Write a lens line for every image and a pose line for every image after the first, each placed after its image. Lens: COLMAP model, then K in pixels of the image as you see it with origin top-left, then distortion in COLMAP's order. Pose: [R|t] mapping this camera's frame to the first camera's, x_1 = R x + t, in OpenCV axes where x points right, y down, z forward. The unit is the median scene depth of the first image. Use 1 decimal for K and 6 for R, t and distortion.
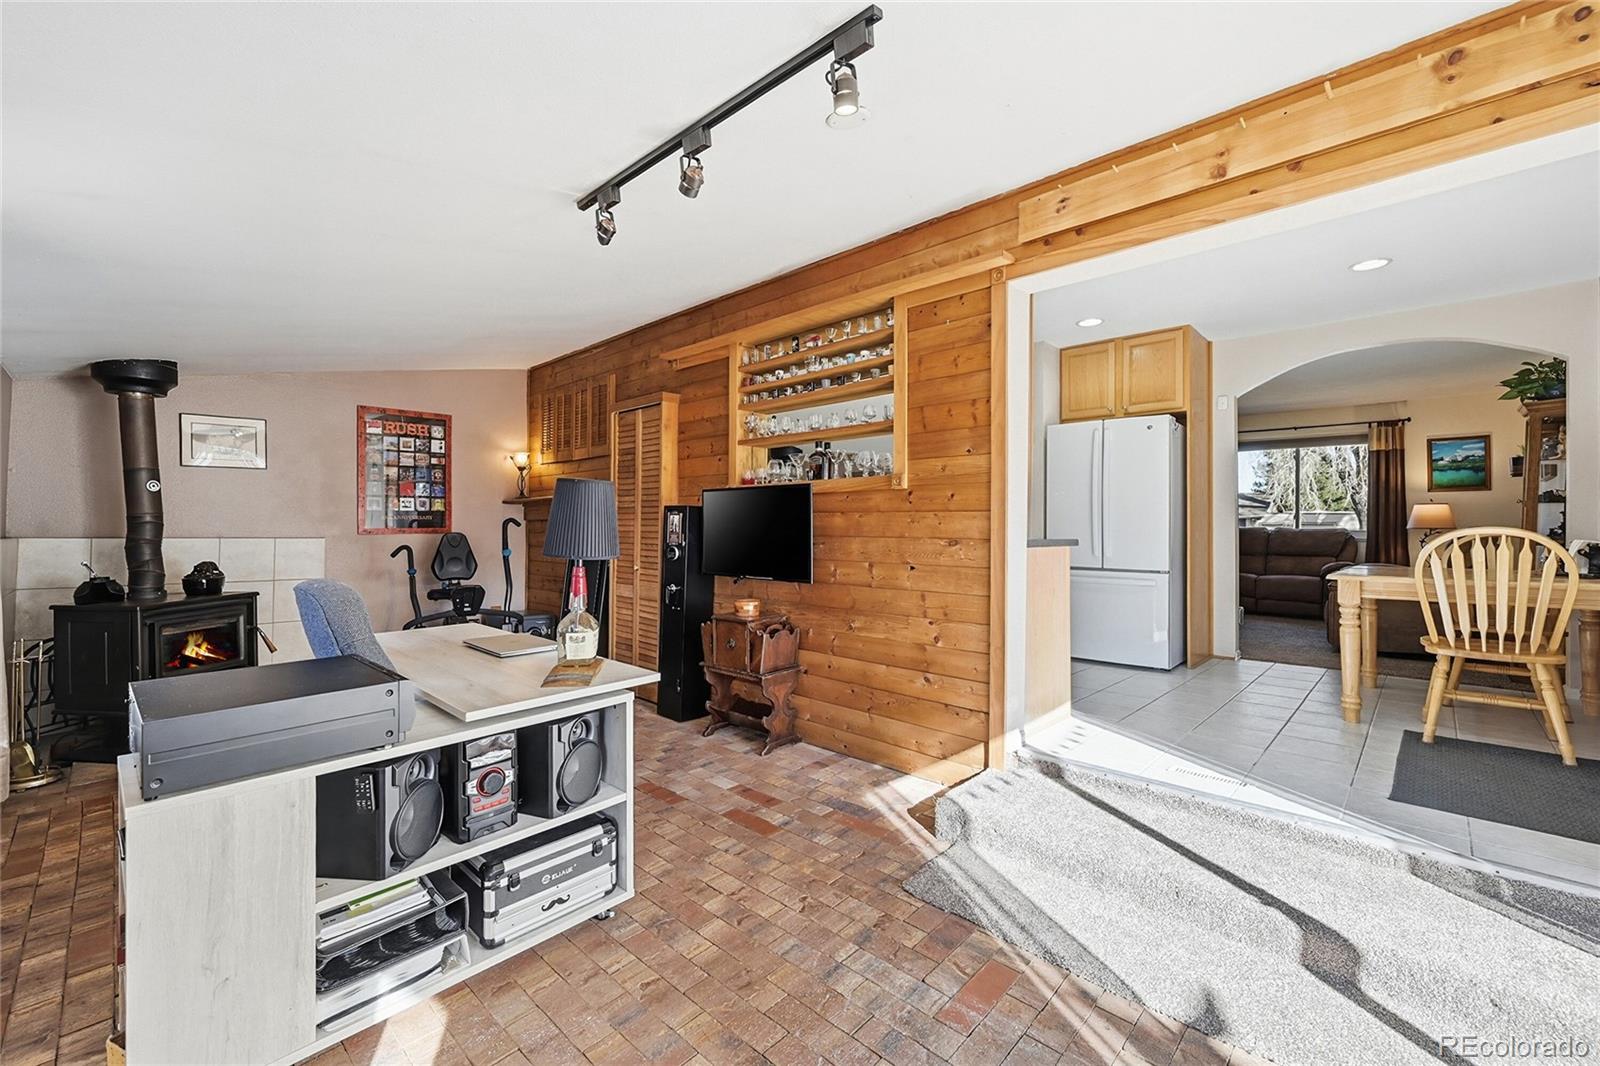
lens RADIAL K [[650.9, 0, 805.5], [0, 650.9, 523.3], [0, 0, 1]] dist [0.000270, -0.000029]
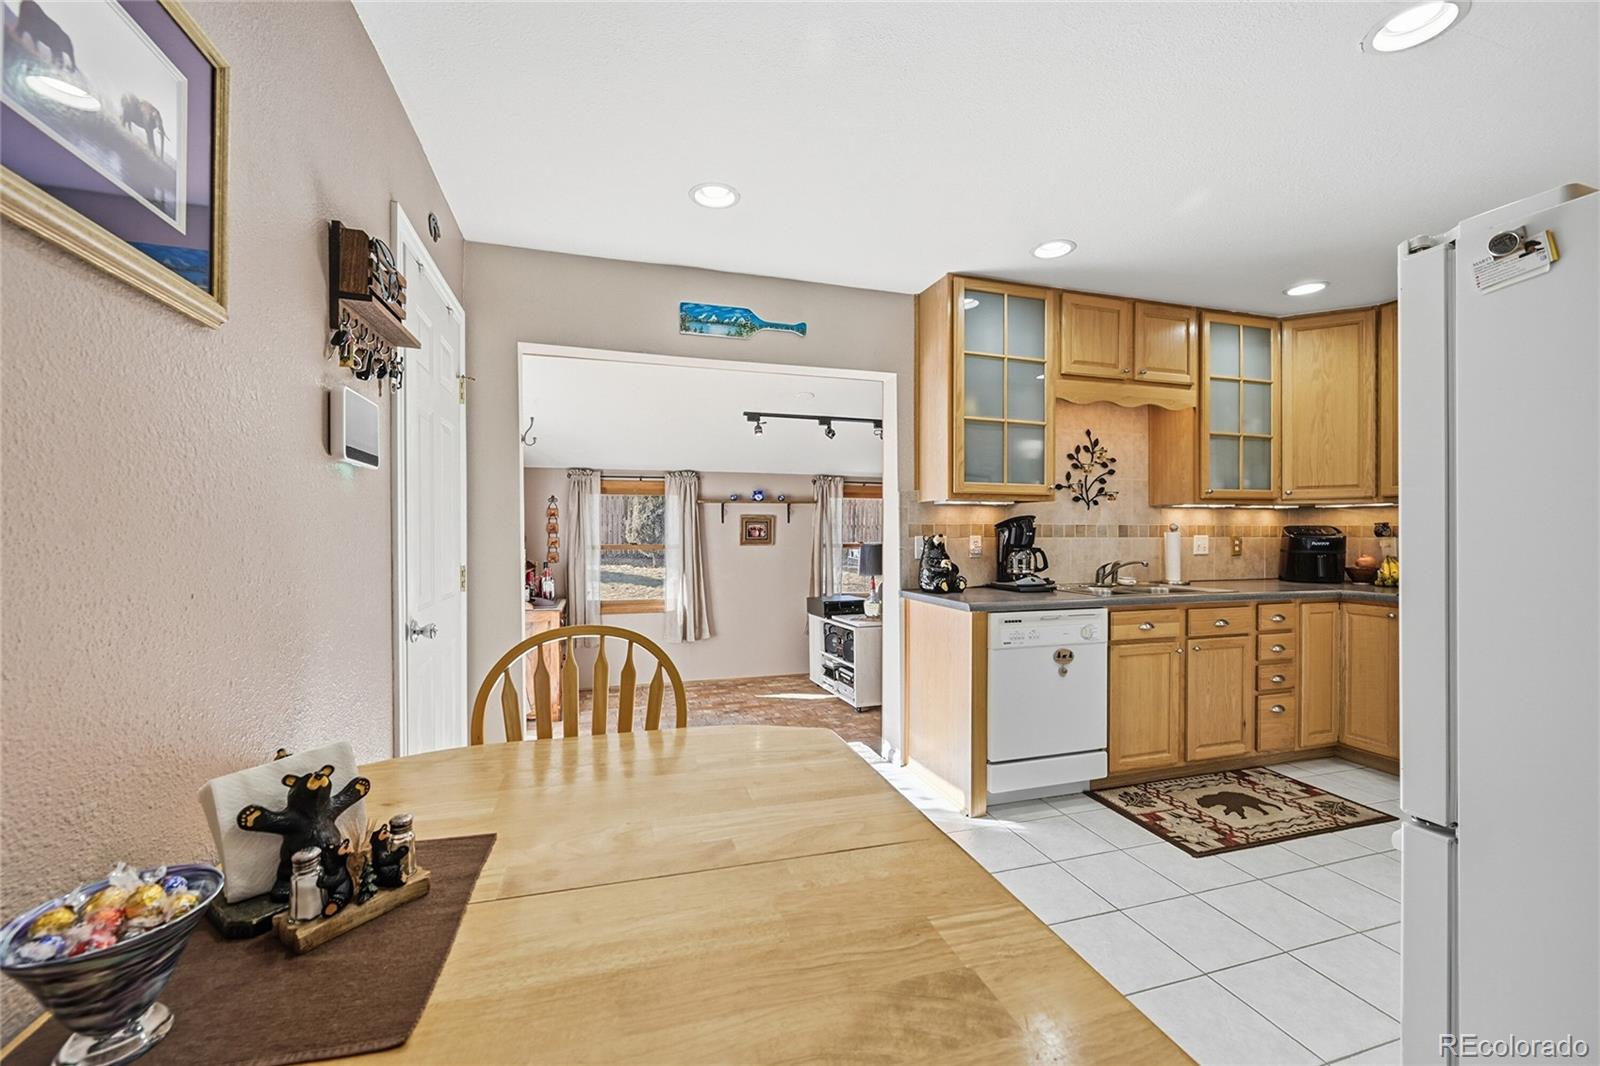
lens RADIAL K [[628.5, 0, 797.5], [0, 628.5, 535.1], [0, 0, 1]] dist [0.000473, -0.000074]
pose [[-0.483205, -0.001165, -0.875506, 1.169129], [0.007240, 0.999960, -0.005326, -0.054754], [0.875477, -0.008912, -0.483177, 1.159127]]
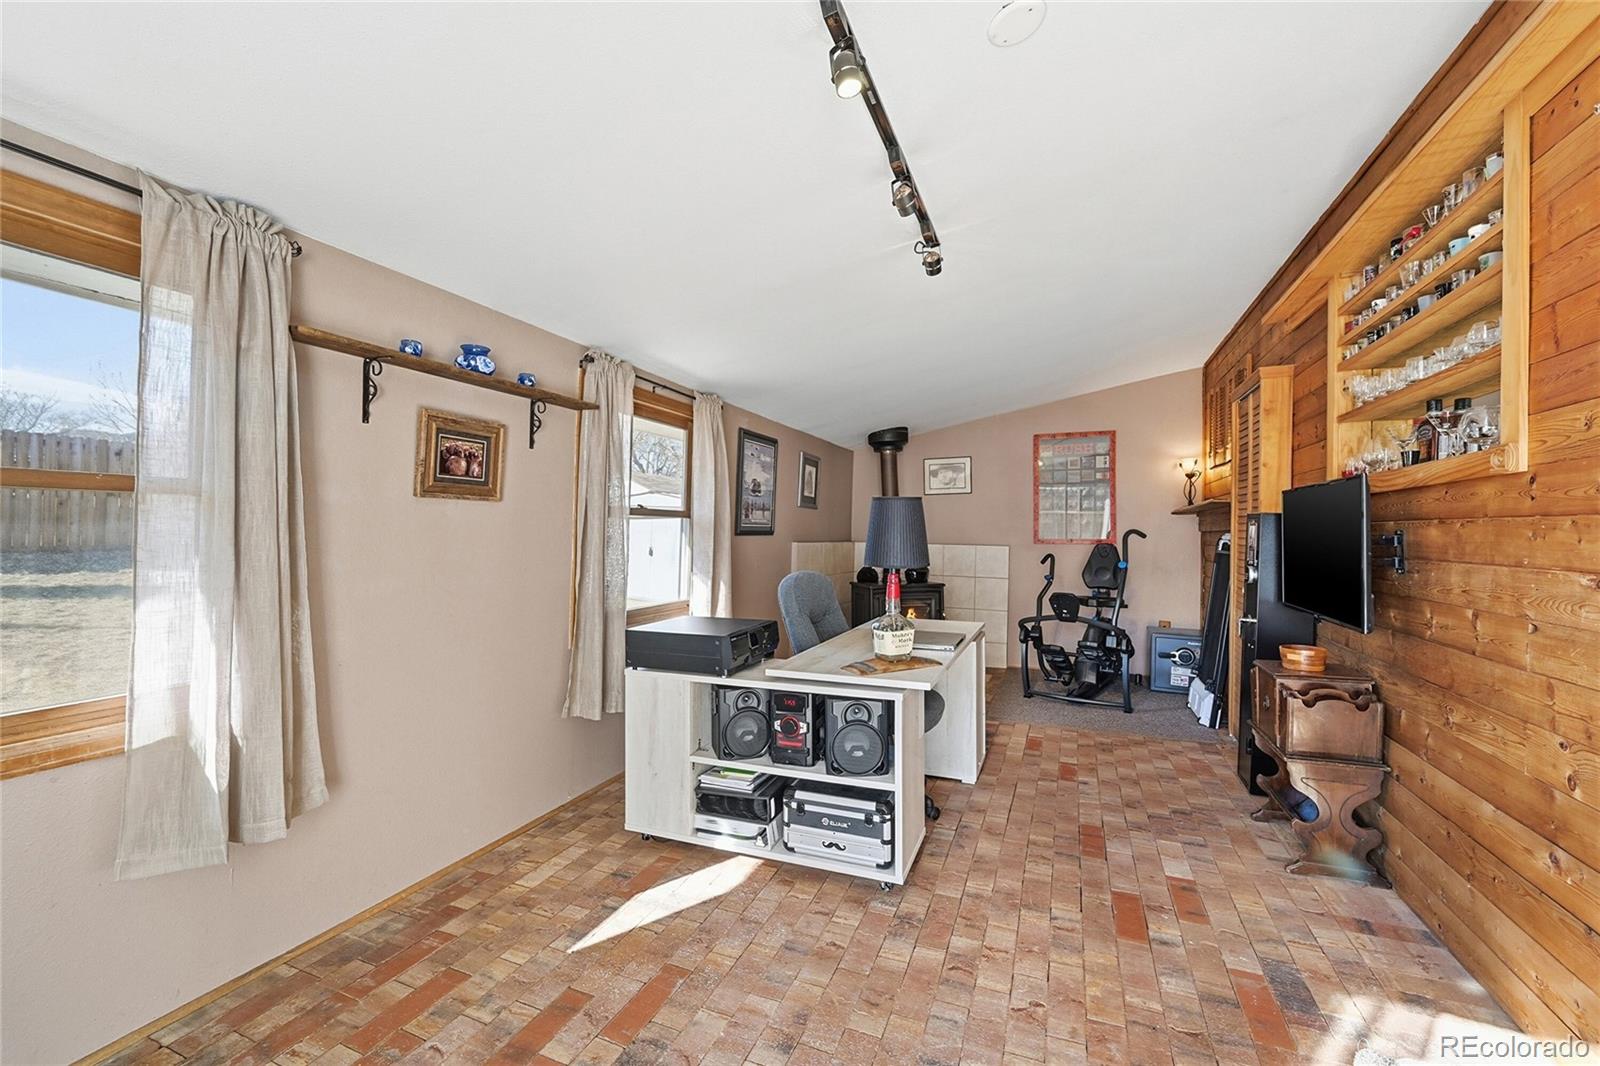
lens RADIAL K [[642.2, 0, 793.9], [0, 642.2, 526.7], [0, 0, 1]] dist [-0.002645, -0.000009]
pose [[0.362288, -0.006361, -0.932044, 0.382603], [-0.003081, 0.999963, -0.008022, -0.003673], [0.932061, 0.005778, 0.362255, 0.260712]]
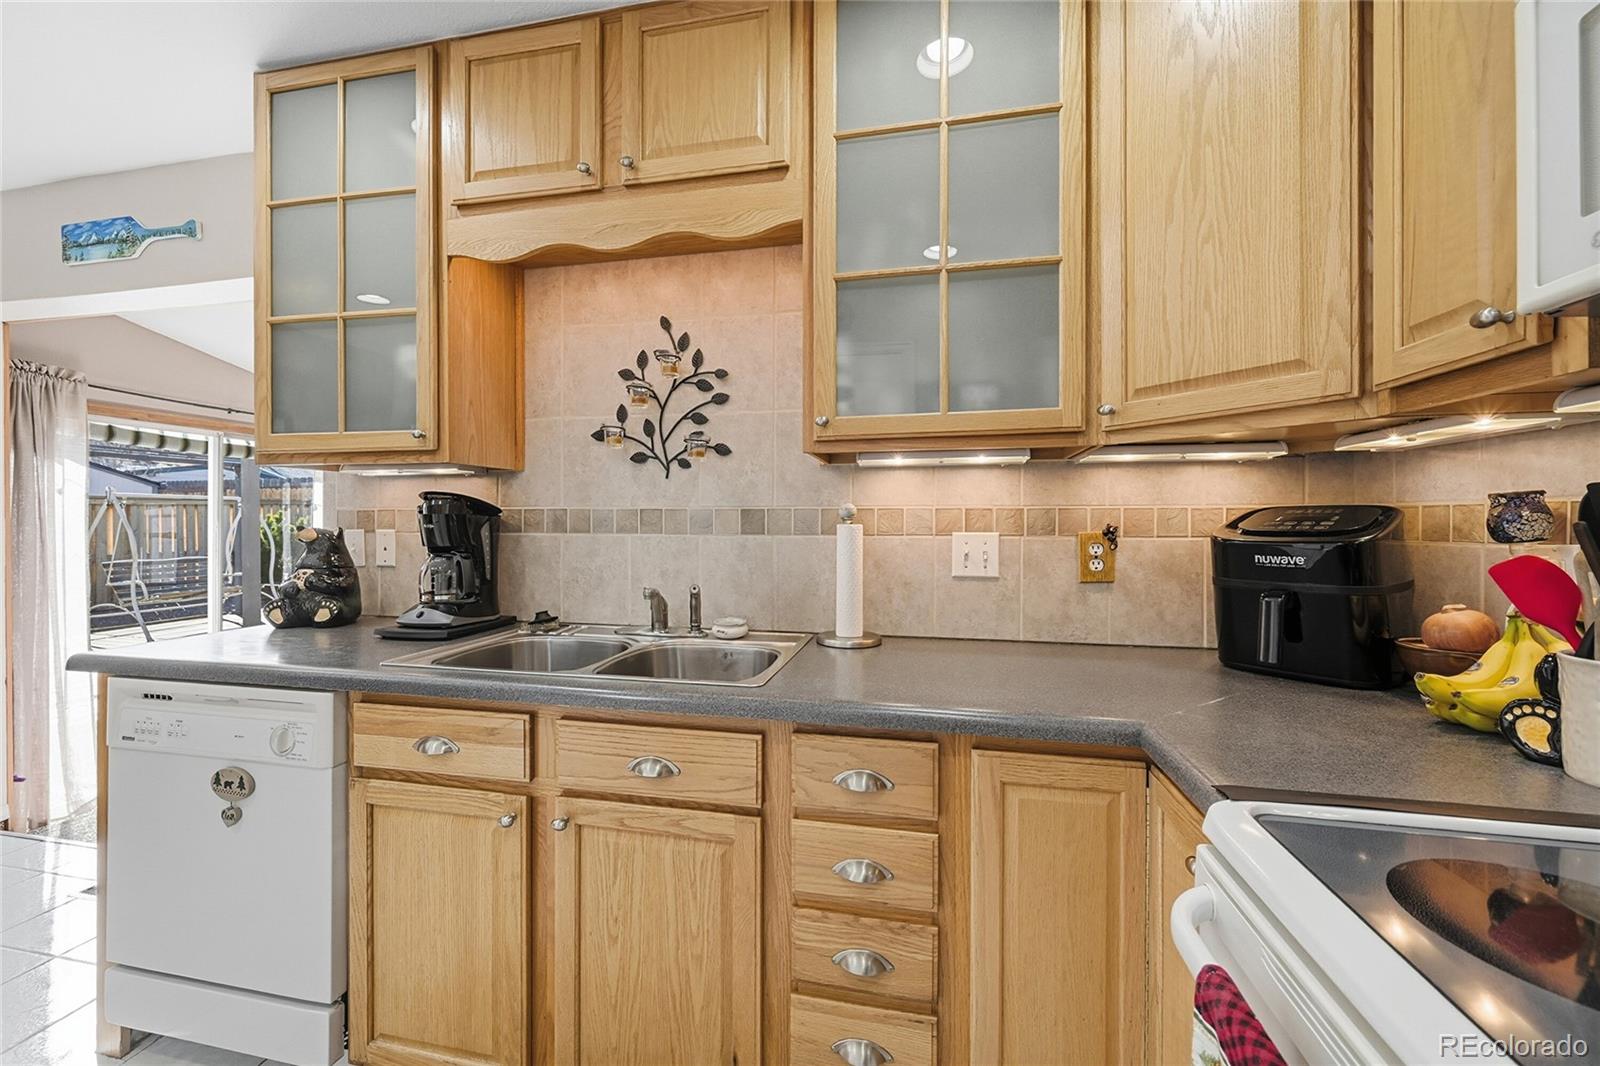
lens RADIAL K [[642.2, 0, 793.9], [0, 642.2, 526.7], [0, 0, 1]] dist [-0.002645, -0.000009]
pose [[-0.847005, -0.004689, -0.531564, 0.195433], [-0.000224, 0.999964, -0.008464, -0.054591], [0.531585, -0.007050, -0.846976, 1.590758]]
